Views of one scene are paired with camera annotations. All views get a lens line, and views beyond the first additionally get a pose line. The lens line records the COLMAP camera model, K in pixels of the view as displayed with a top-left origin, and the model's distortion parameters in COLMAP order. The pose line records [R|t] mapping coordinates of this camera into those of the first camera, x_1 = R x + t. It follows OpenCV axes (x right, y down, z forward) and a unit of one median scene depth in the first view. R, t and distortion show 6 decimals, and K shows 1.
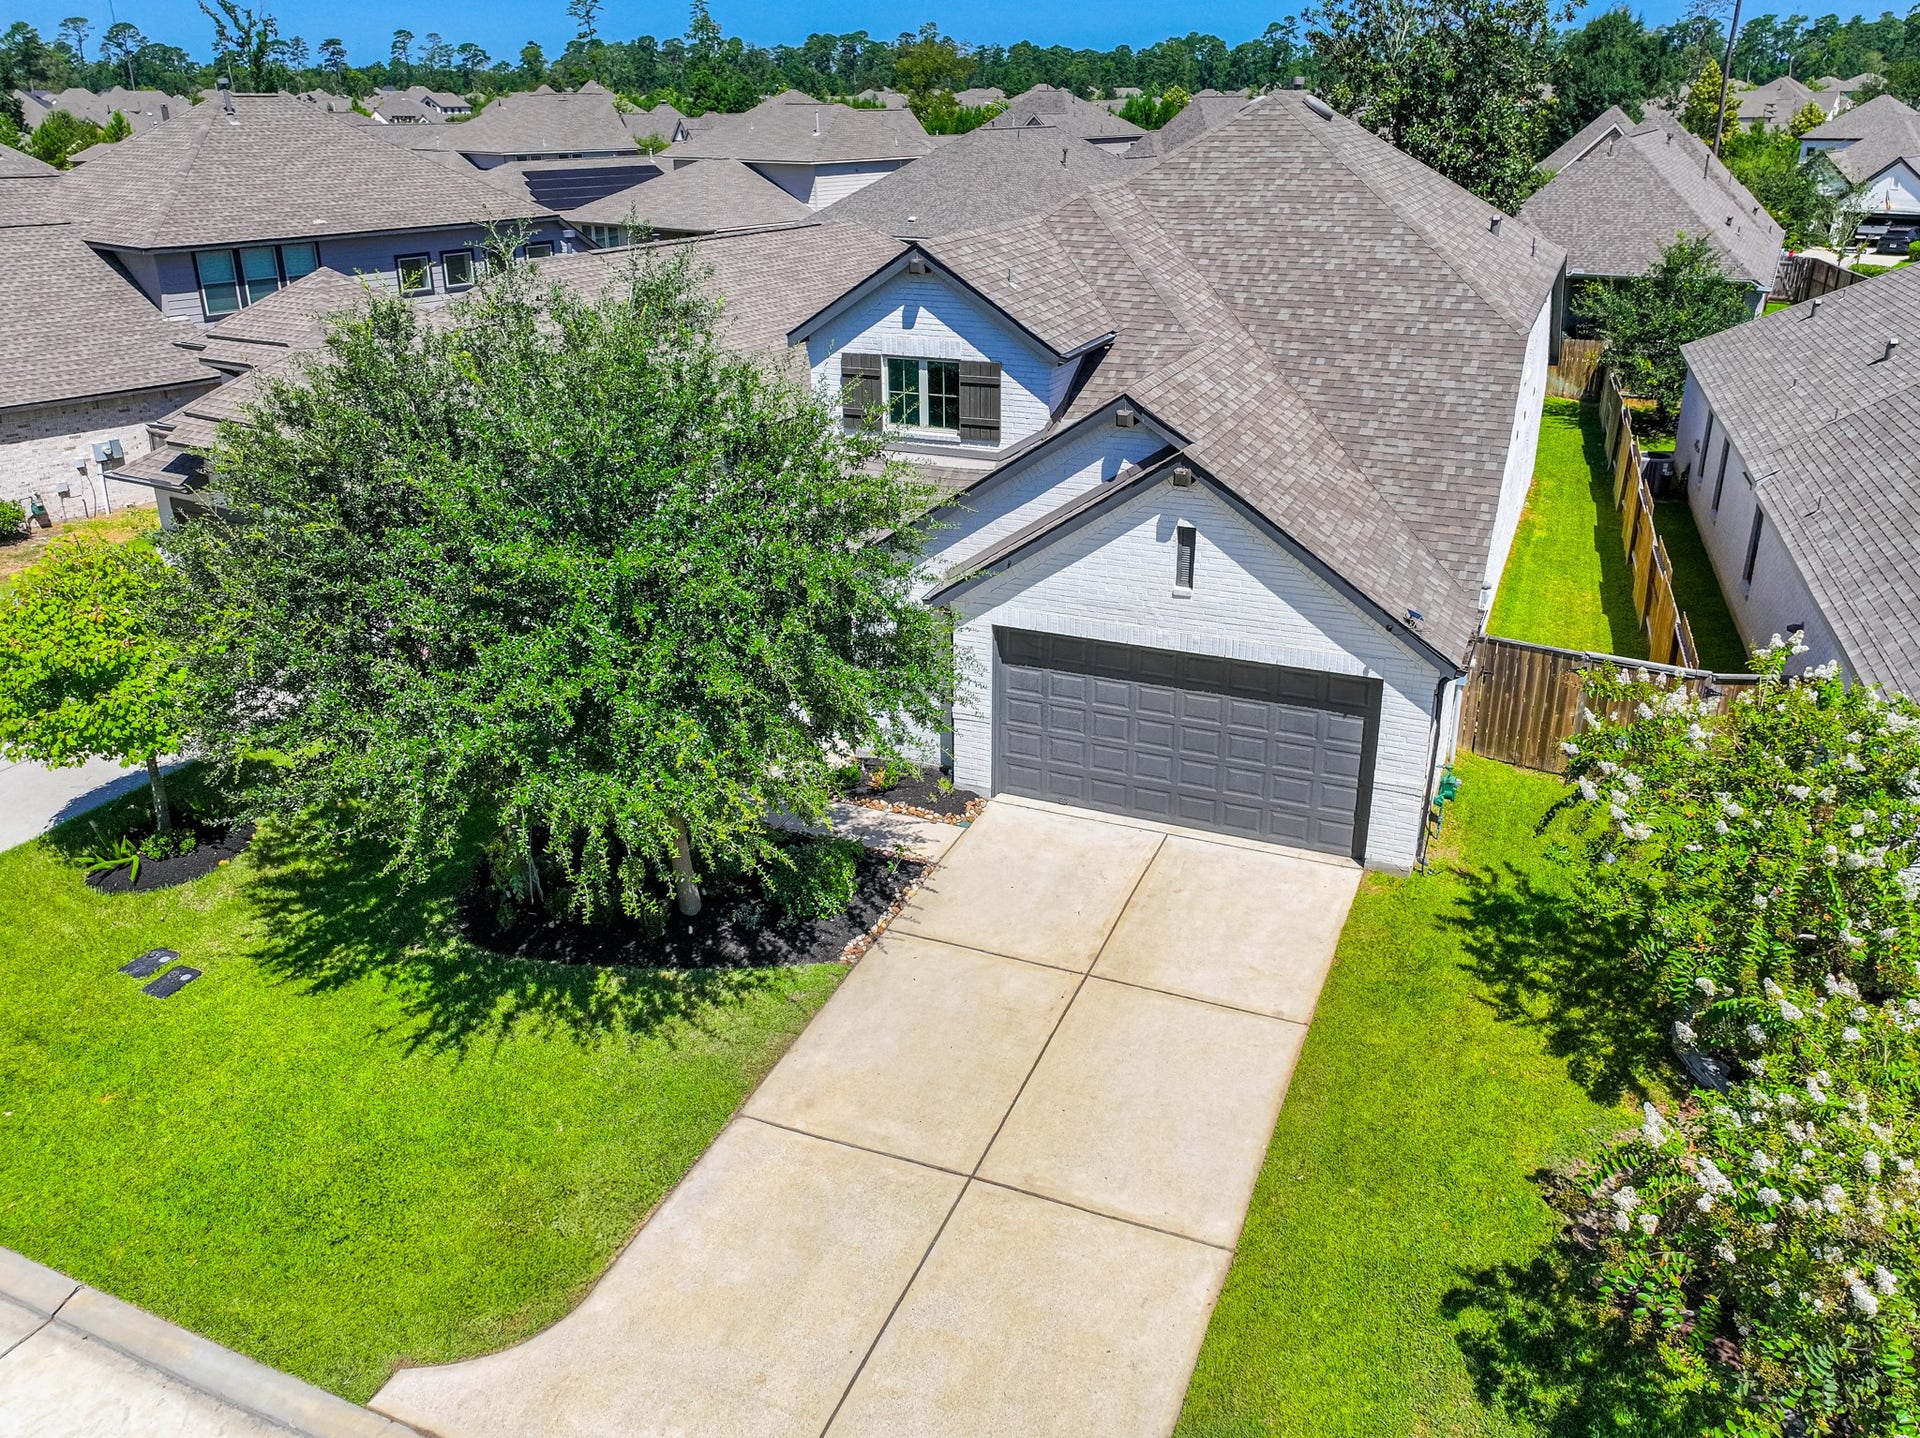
lens RADIAL K [[1494.8, 0, 953.0], [0, 1494.8, 660.7], [0, 0, 1]] dist [0.008620, 0.002759]
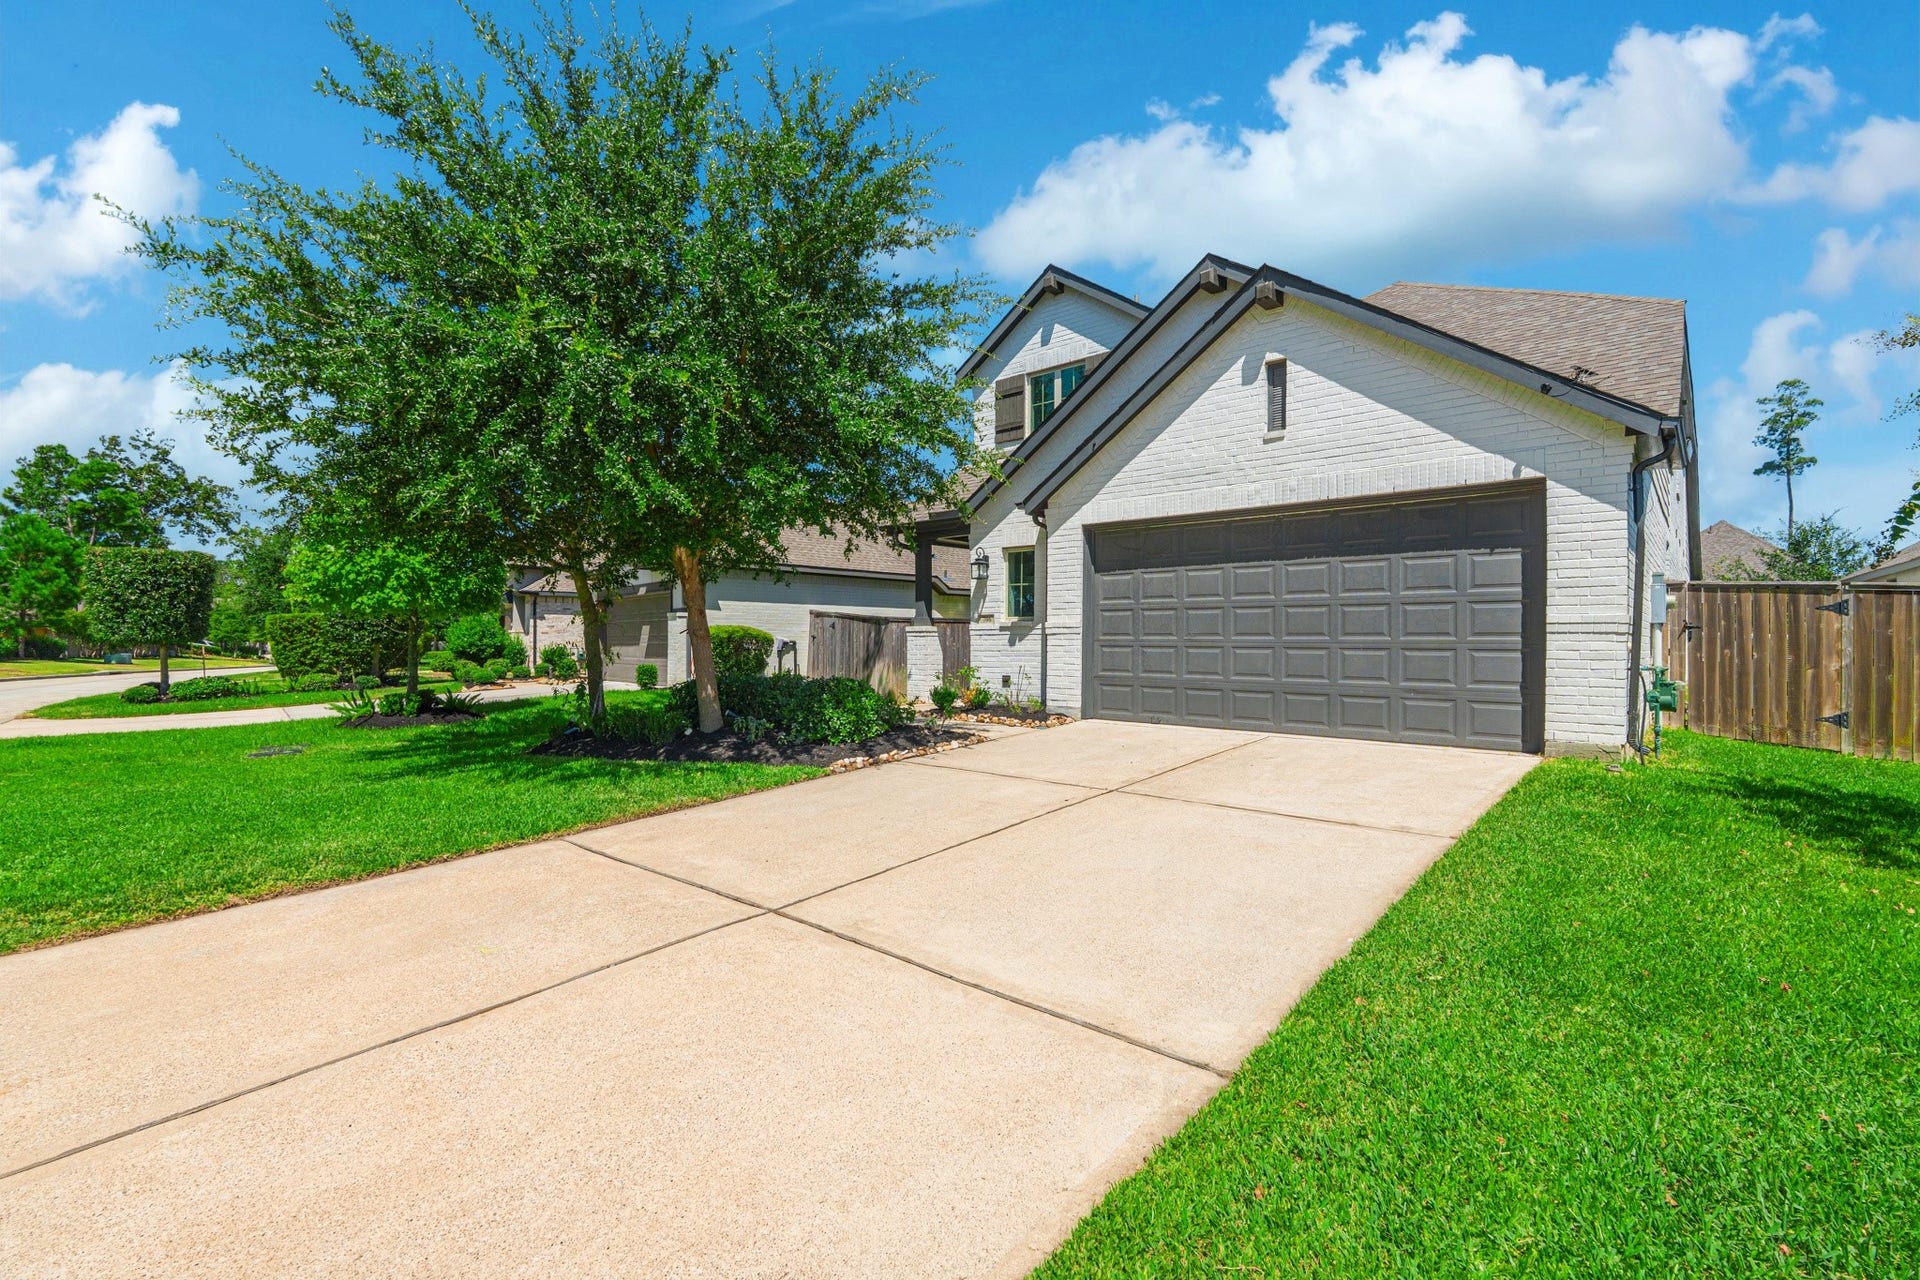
lens RADIAL K [[844.4, 0, 954.7], [0, 844.4, 639.0], [0, 0, 1]] dist [-0.007871, 0.004226]
pose [[0.947256, 0.011737, -0.320263, 0.136147], [-0.128392, 0.929524, -0.345687, 0.270629], [0.293635, 0.368574, 0.882004, 0.544715]]
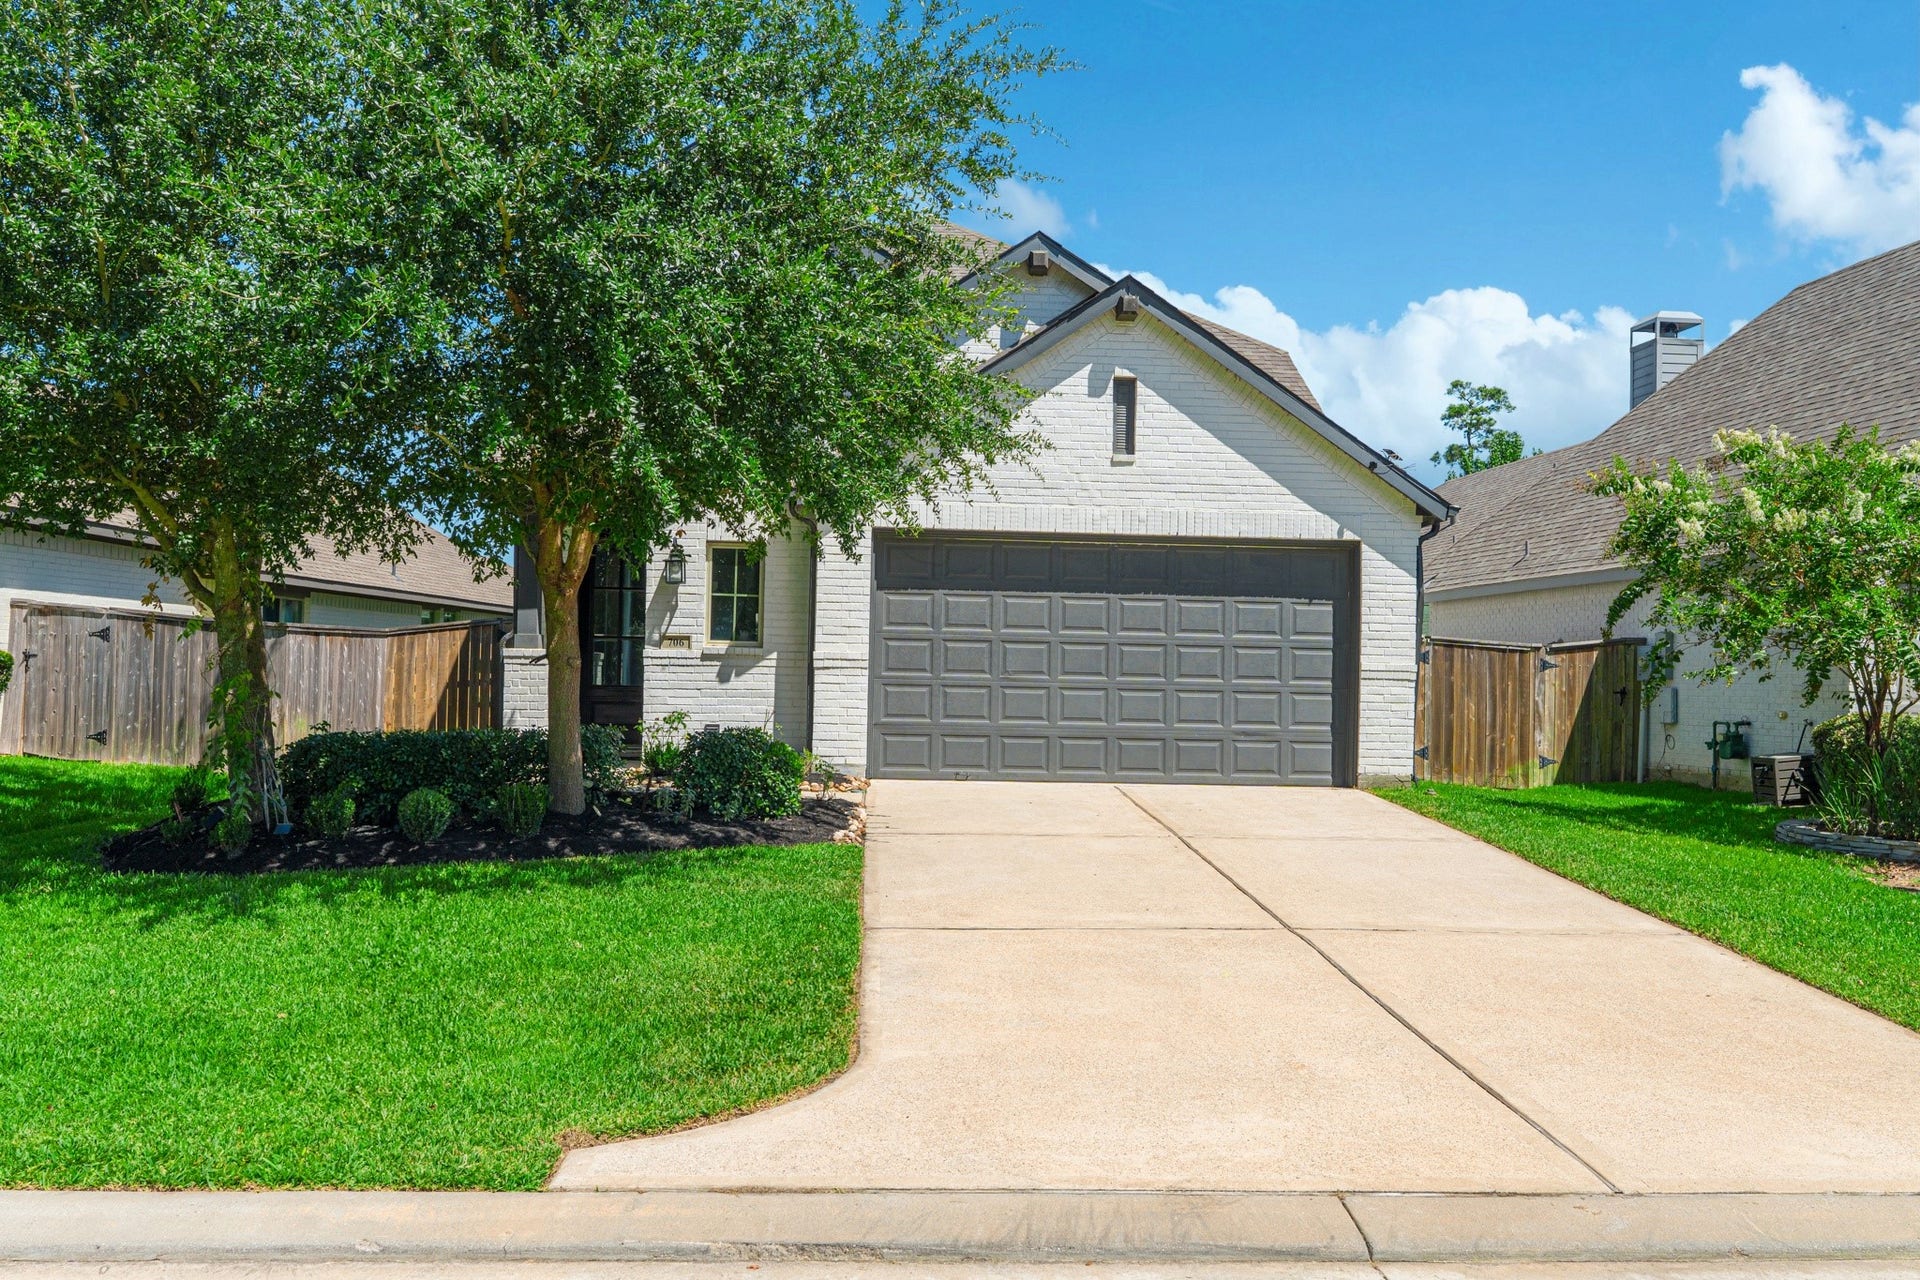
lens RADIAL K [[1570.9, 0, 969.3], [0, 1570.9, 642.9], [0, 0, 1]] dist [-0.000322, 0.002327]
pose [[0.890267, 0.036146, 0.454003, -0.316501], [0.140375, 0.926538, -0.349031, 0.343702], [-0.433267, 0.374461, 0.819792, 0.363464]]
